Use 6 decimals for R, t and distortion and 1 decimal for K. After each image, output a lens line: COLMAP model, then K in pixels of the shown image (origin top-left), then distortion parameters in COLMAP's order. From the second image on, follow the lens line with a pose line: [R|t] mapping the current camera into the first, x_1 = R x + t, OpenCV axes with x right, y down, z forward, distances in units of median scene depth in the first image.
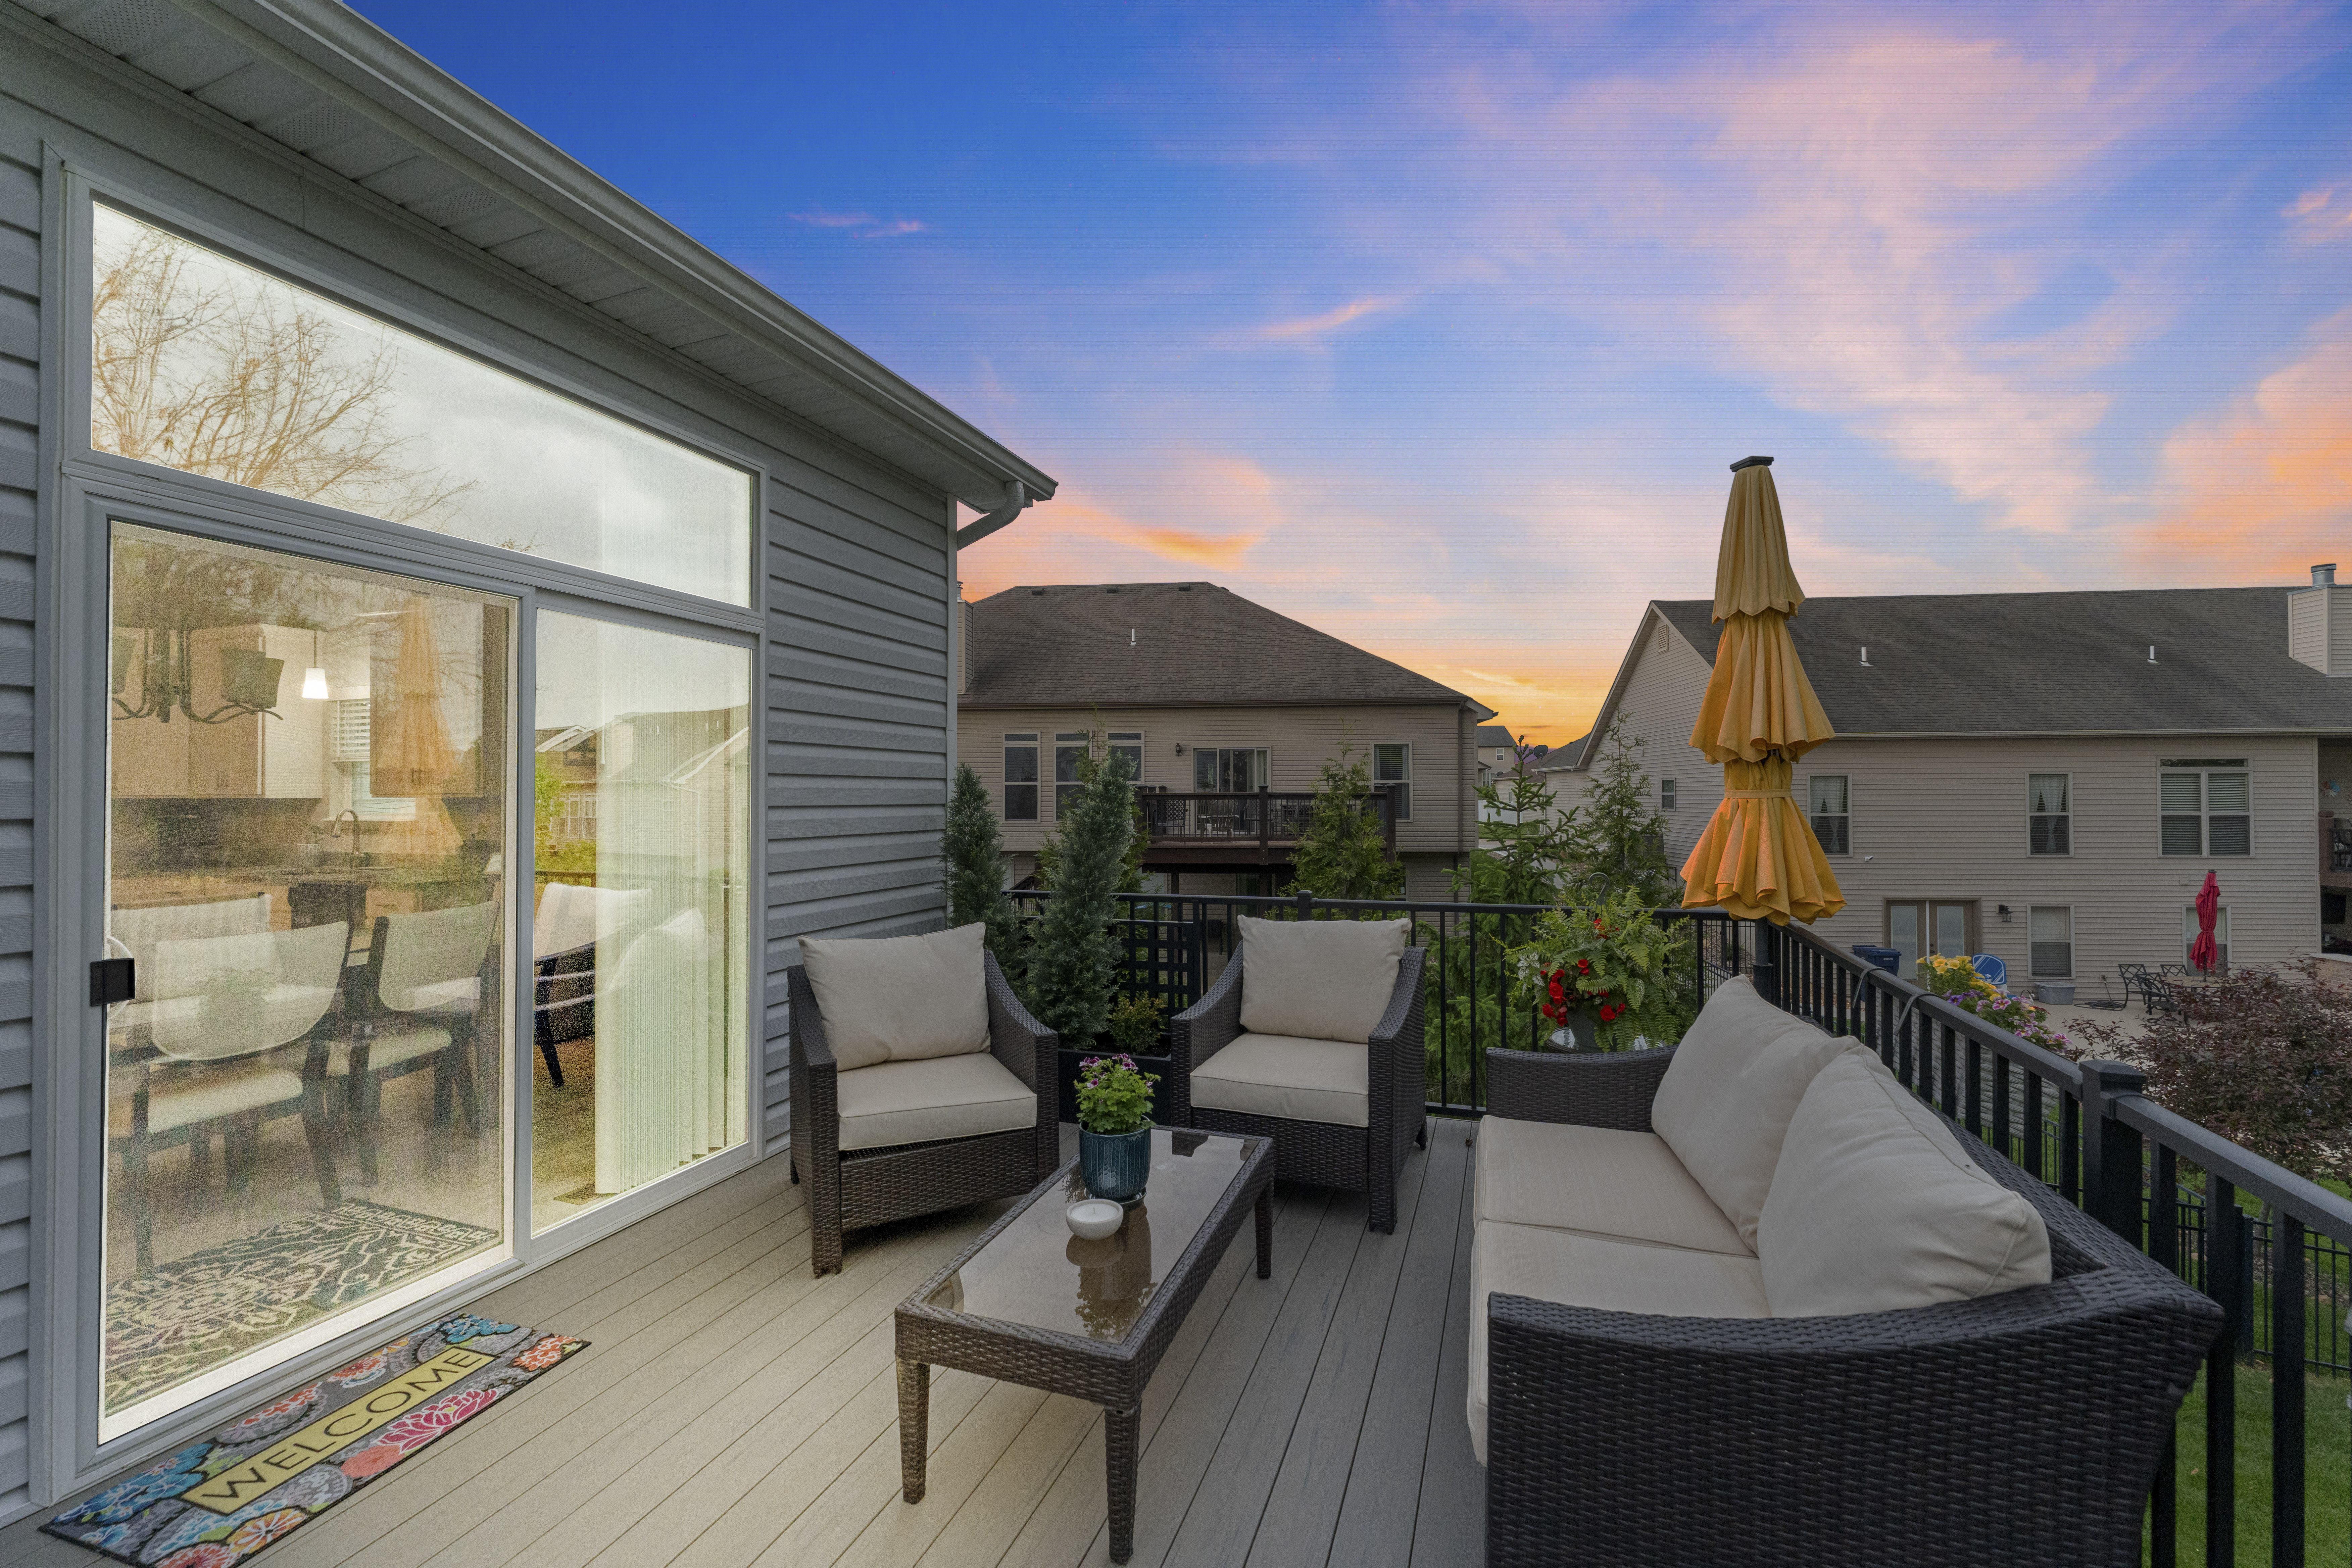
lens RADIAL K [[915.4, 0, 1176.0], [0, 915.4, 784.0], [0, 0, 1]] dist [0.000839, 0.000043]
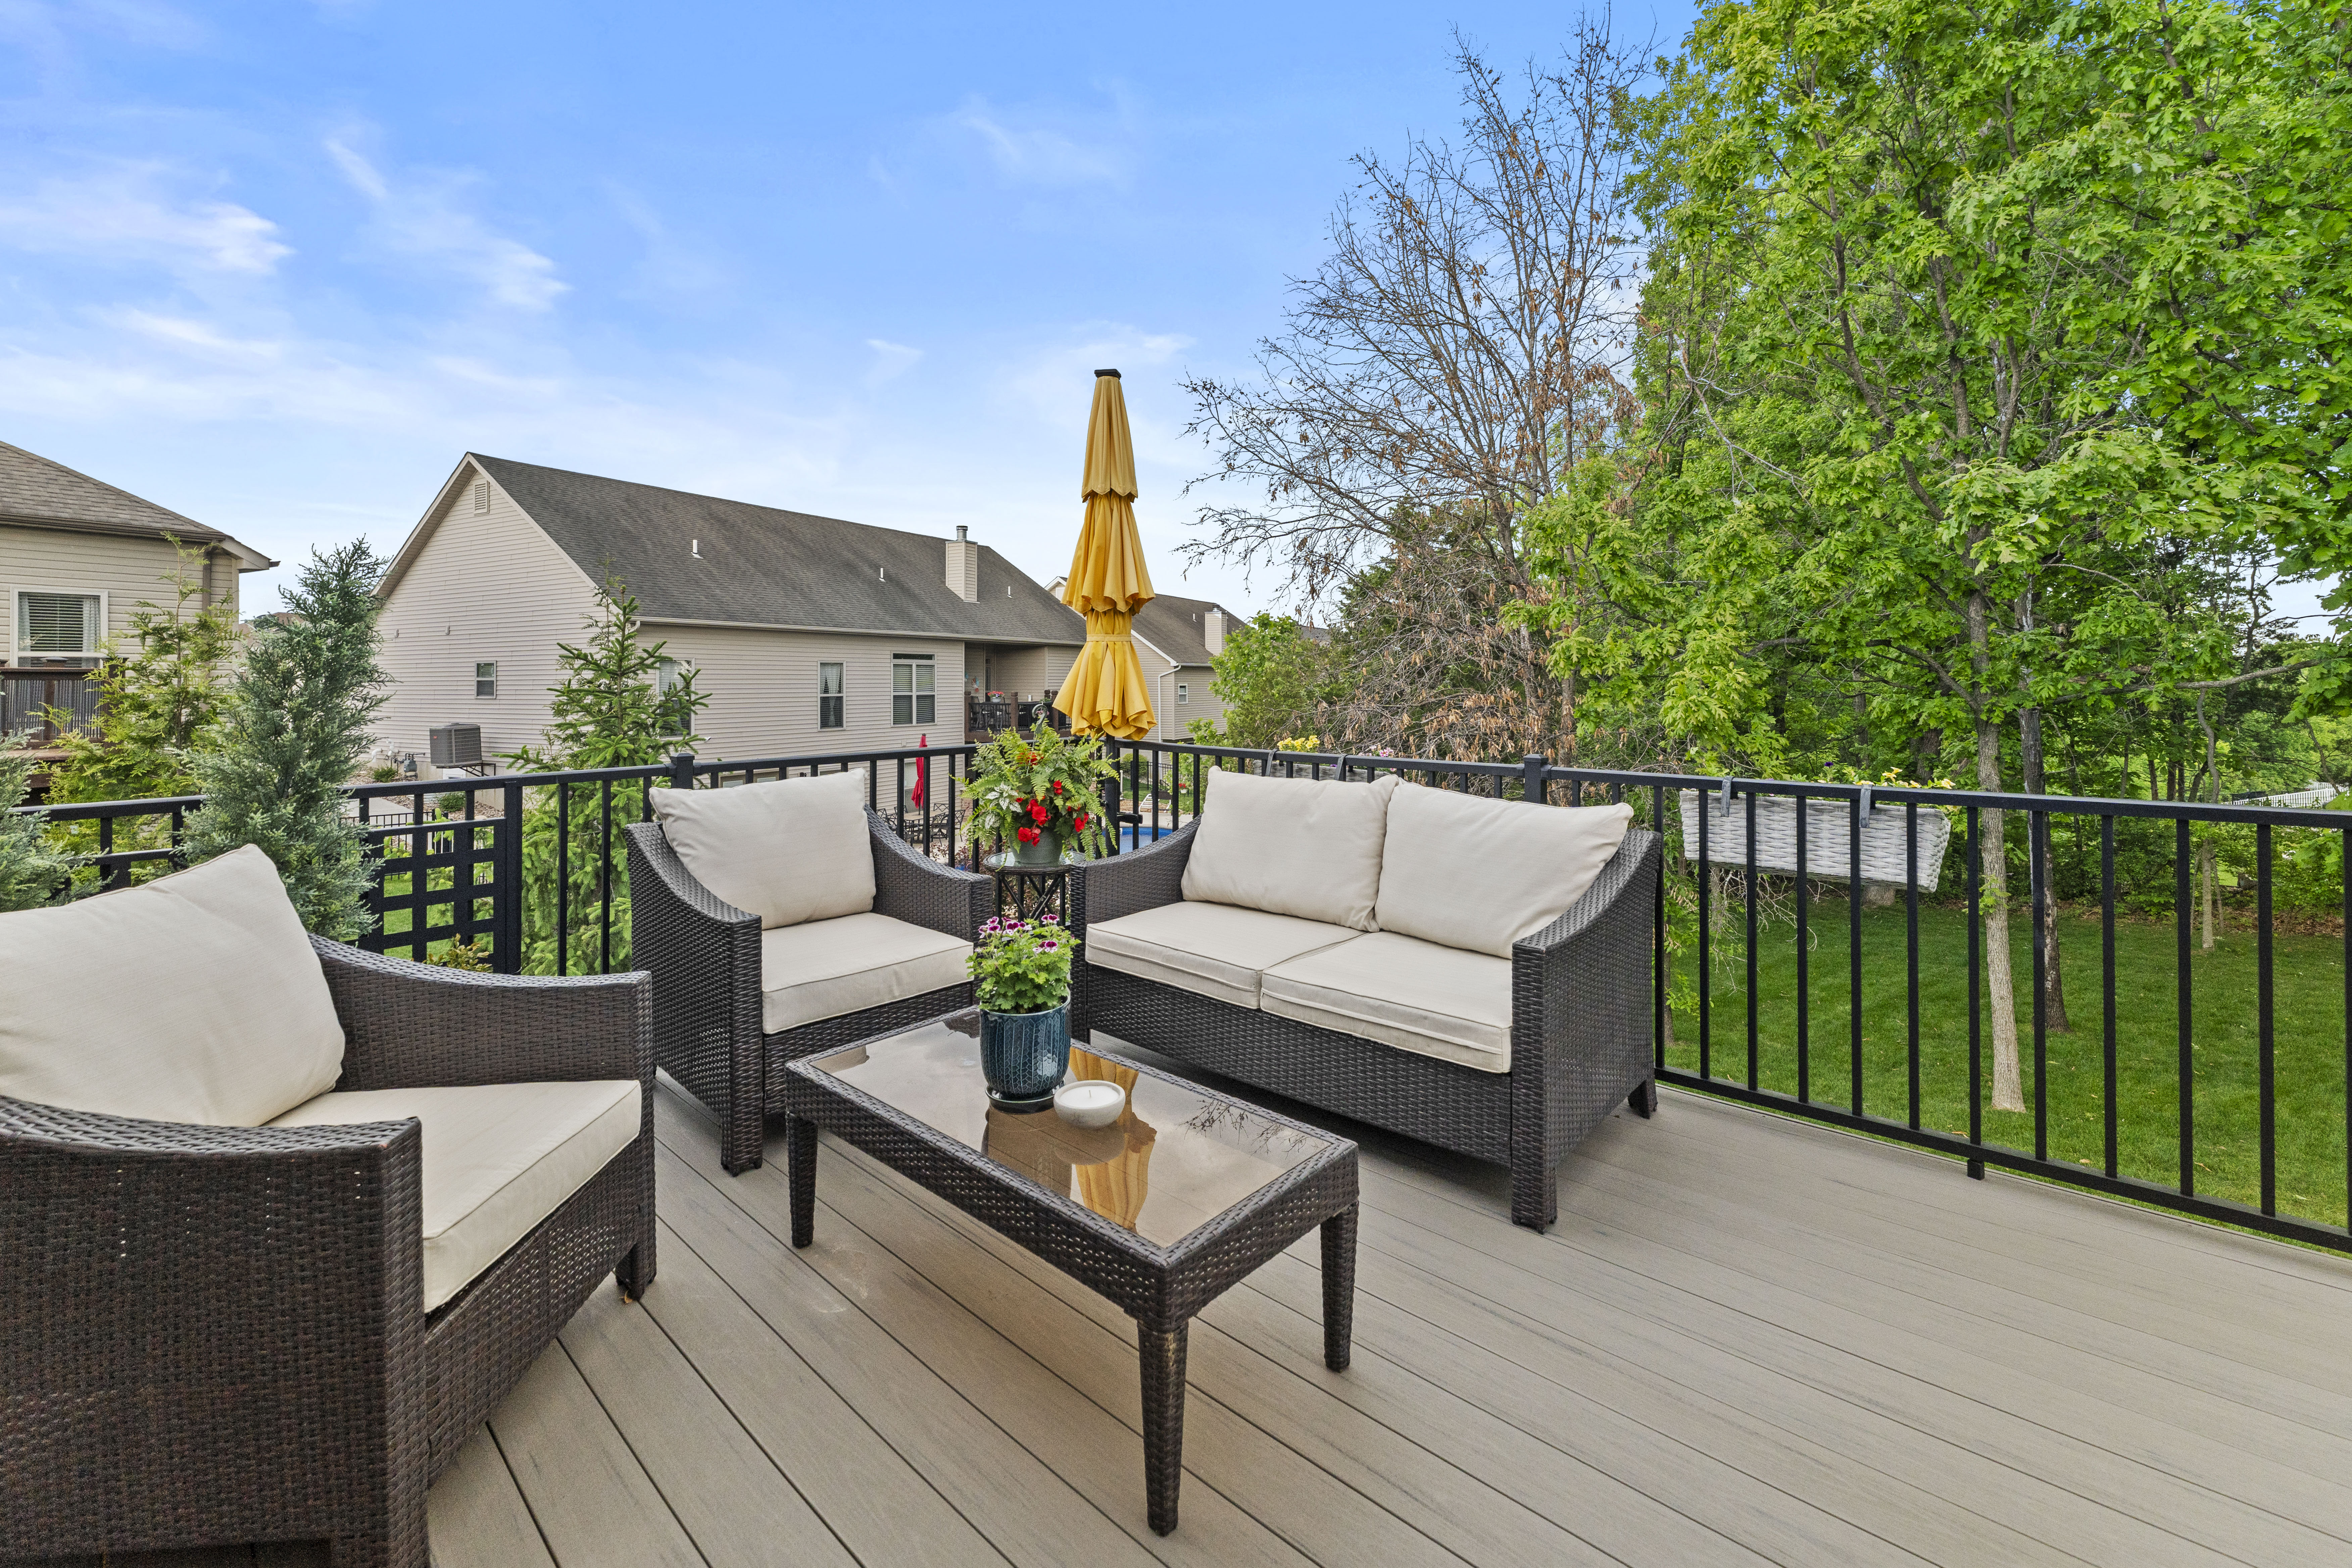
lens RADIAL K [[986.6, 0, 1180.1], [0, 986.6, 682.6], [0, 0, 1]] dist [-0.000050, -0.000107]
pose [[0.380492, 0.001641, 0.924783, -0.094044], [-0.006787, 0.999976, 0.001018, 0.011148], [-0.924759, -0.006663, 0.380494, 0.063762]]
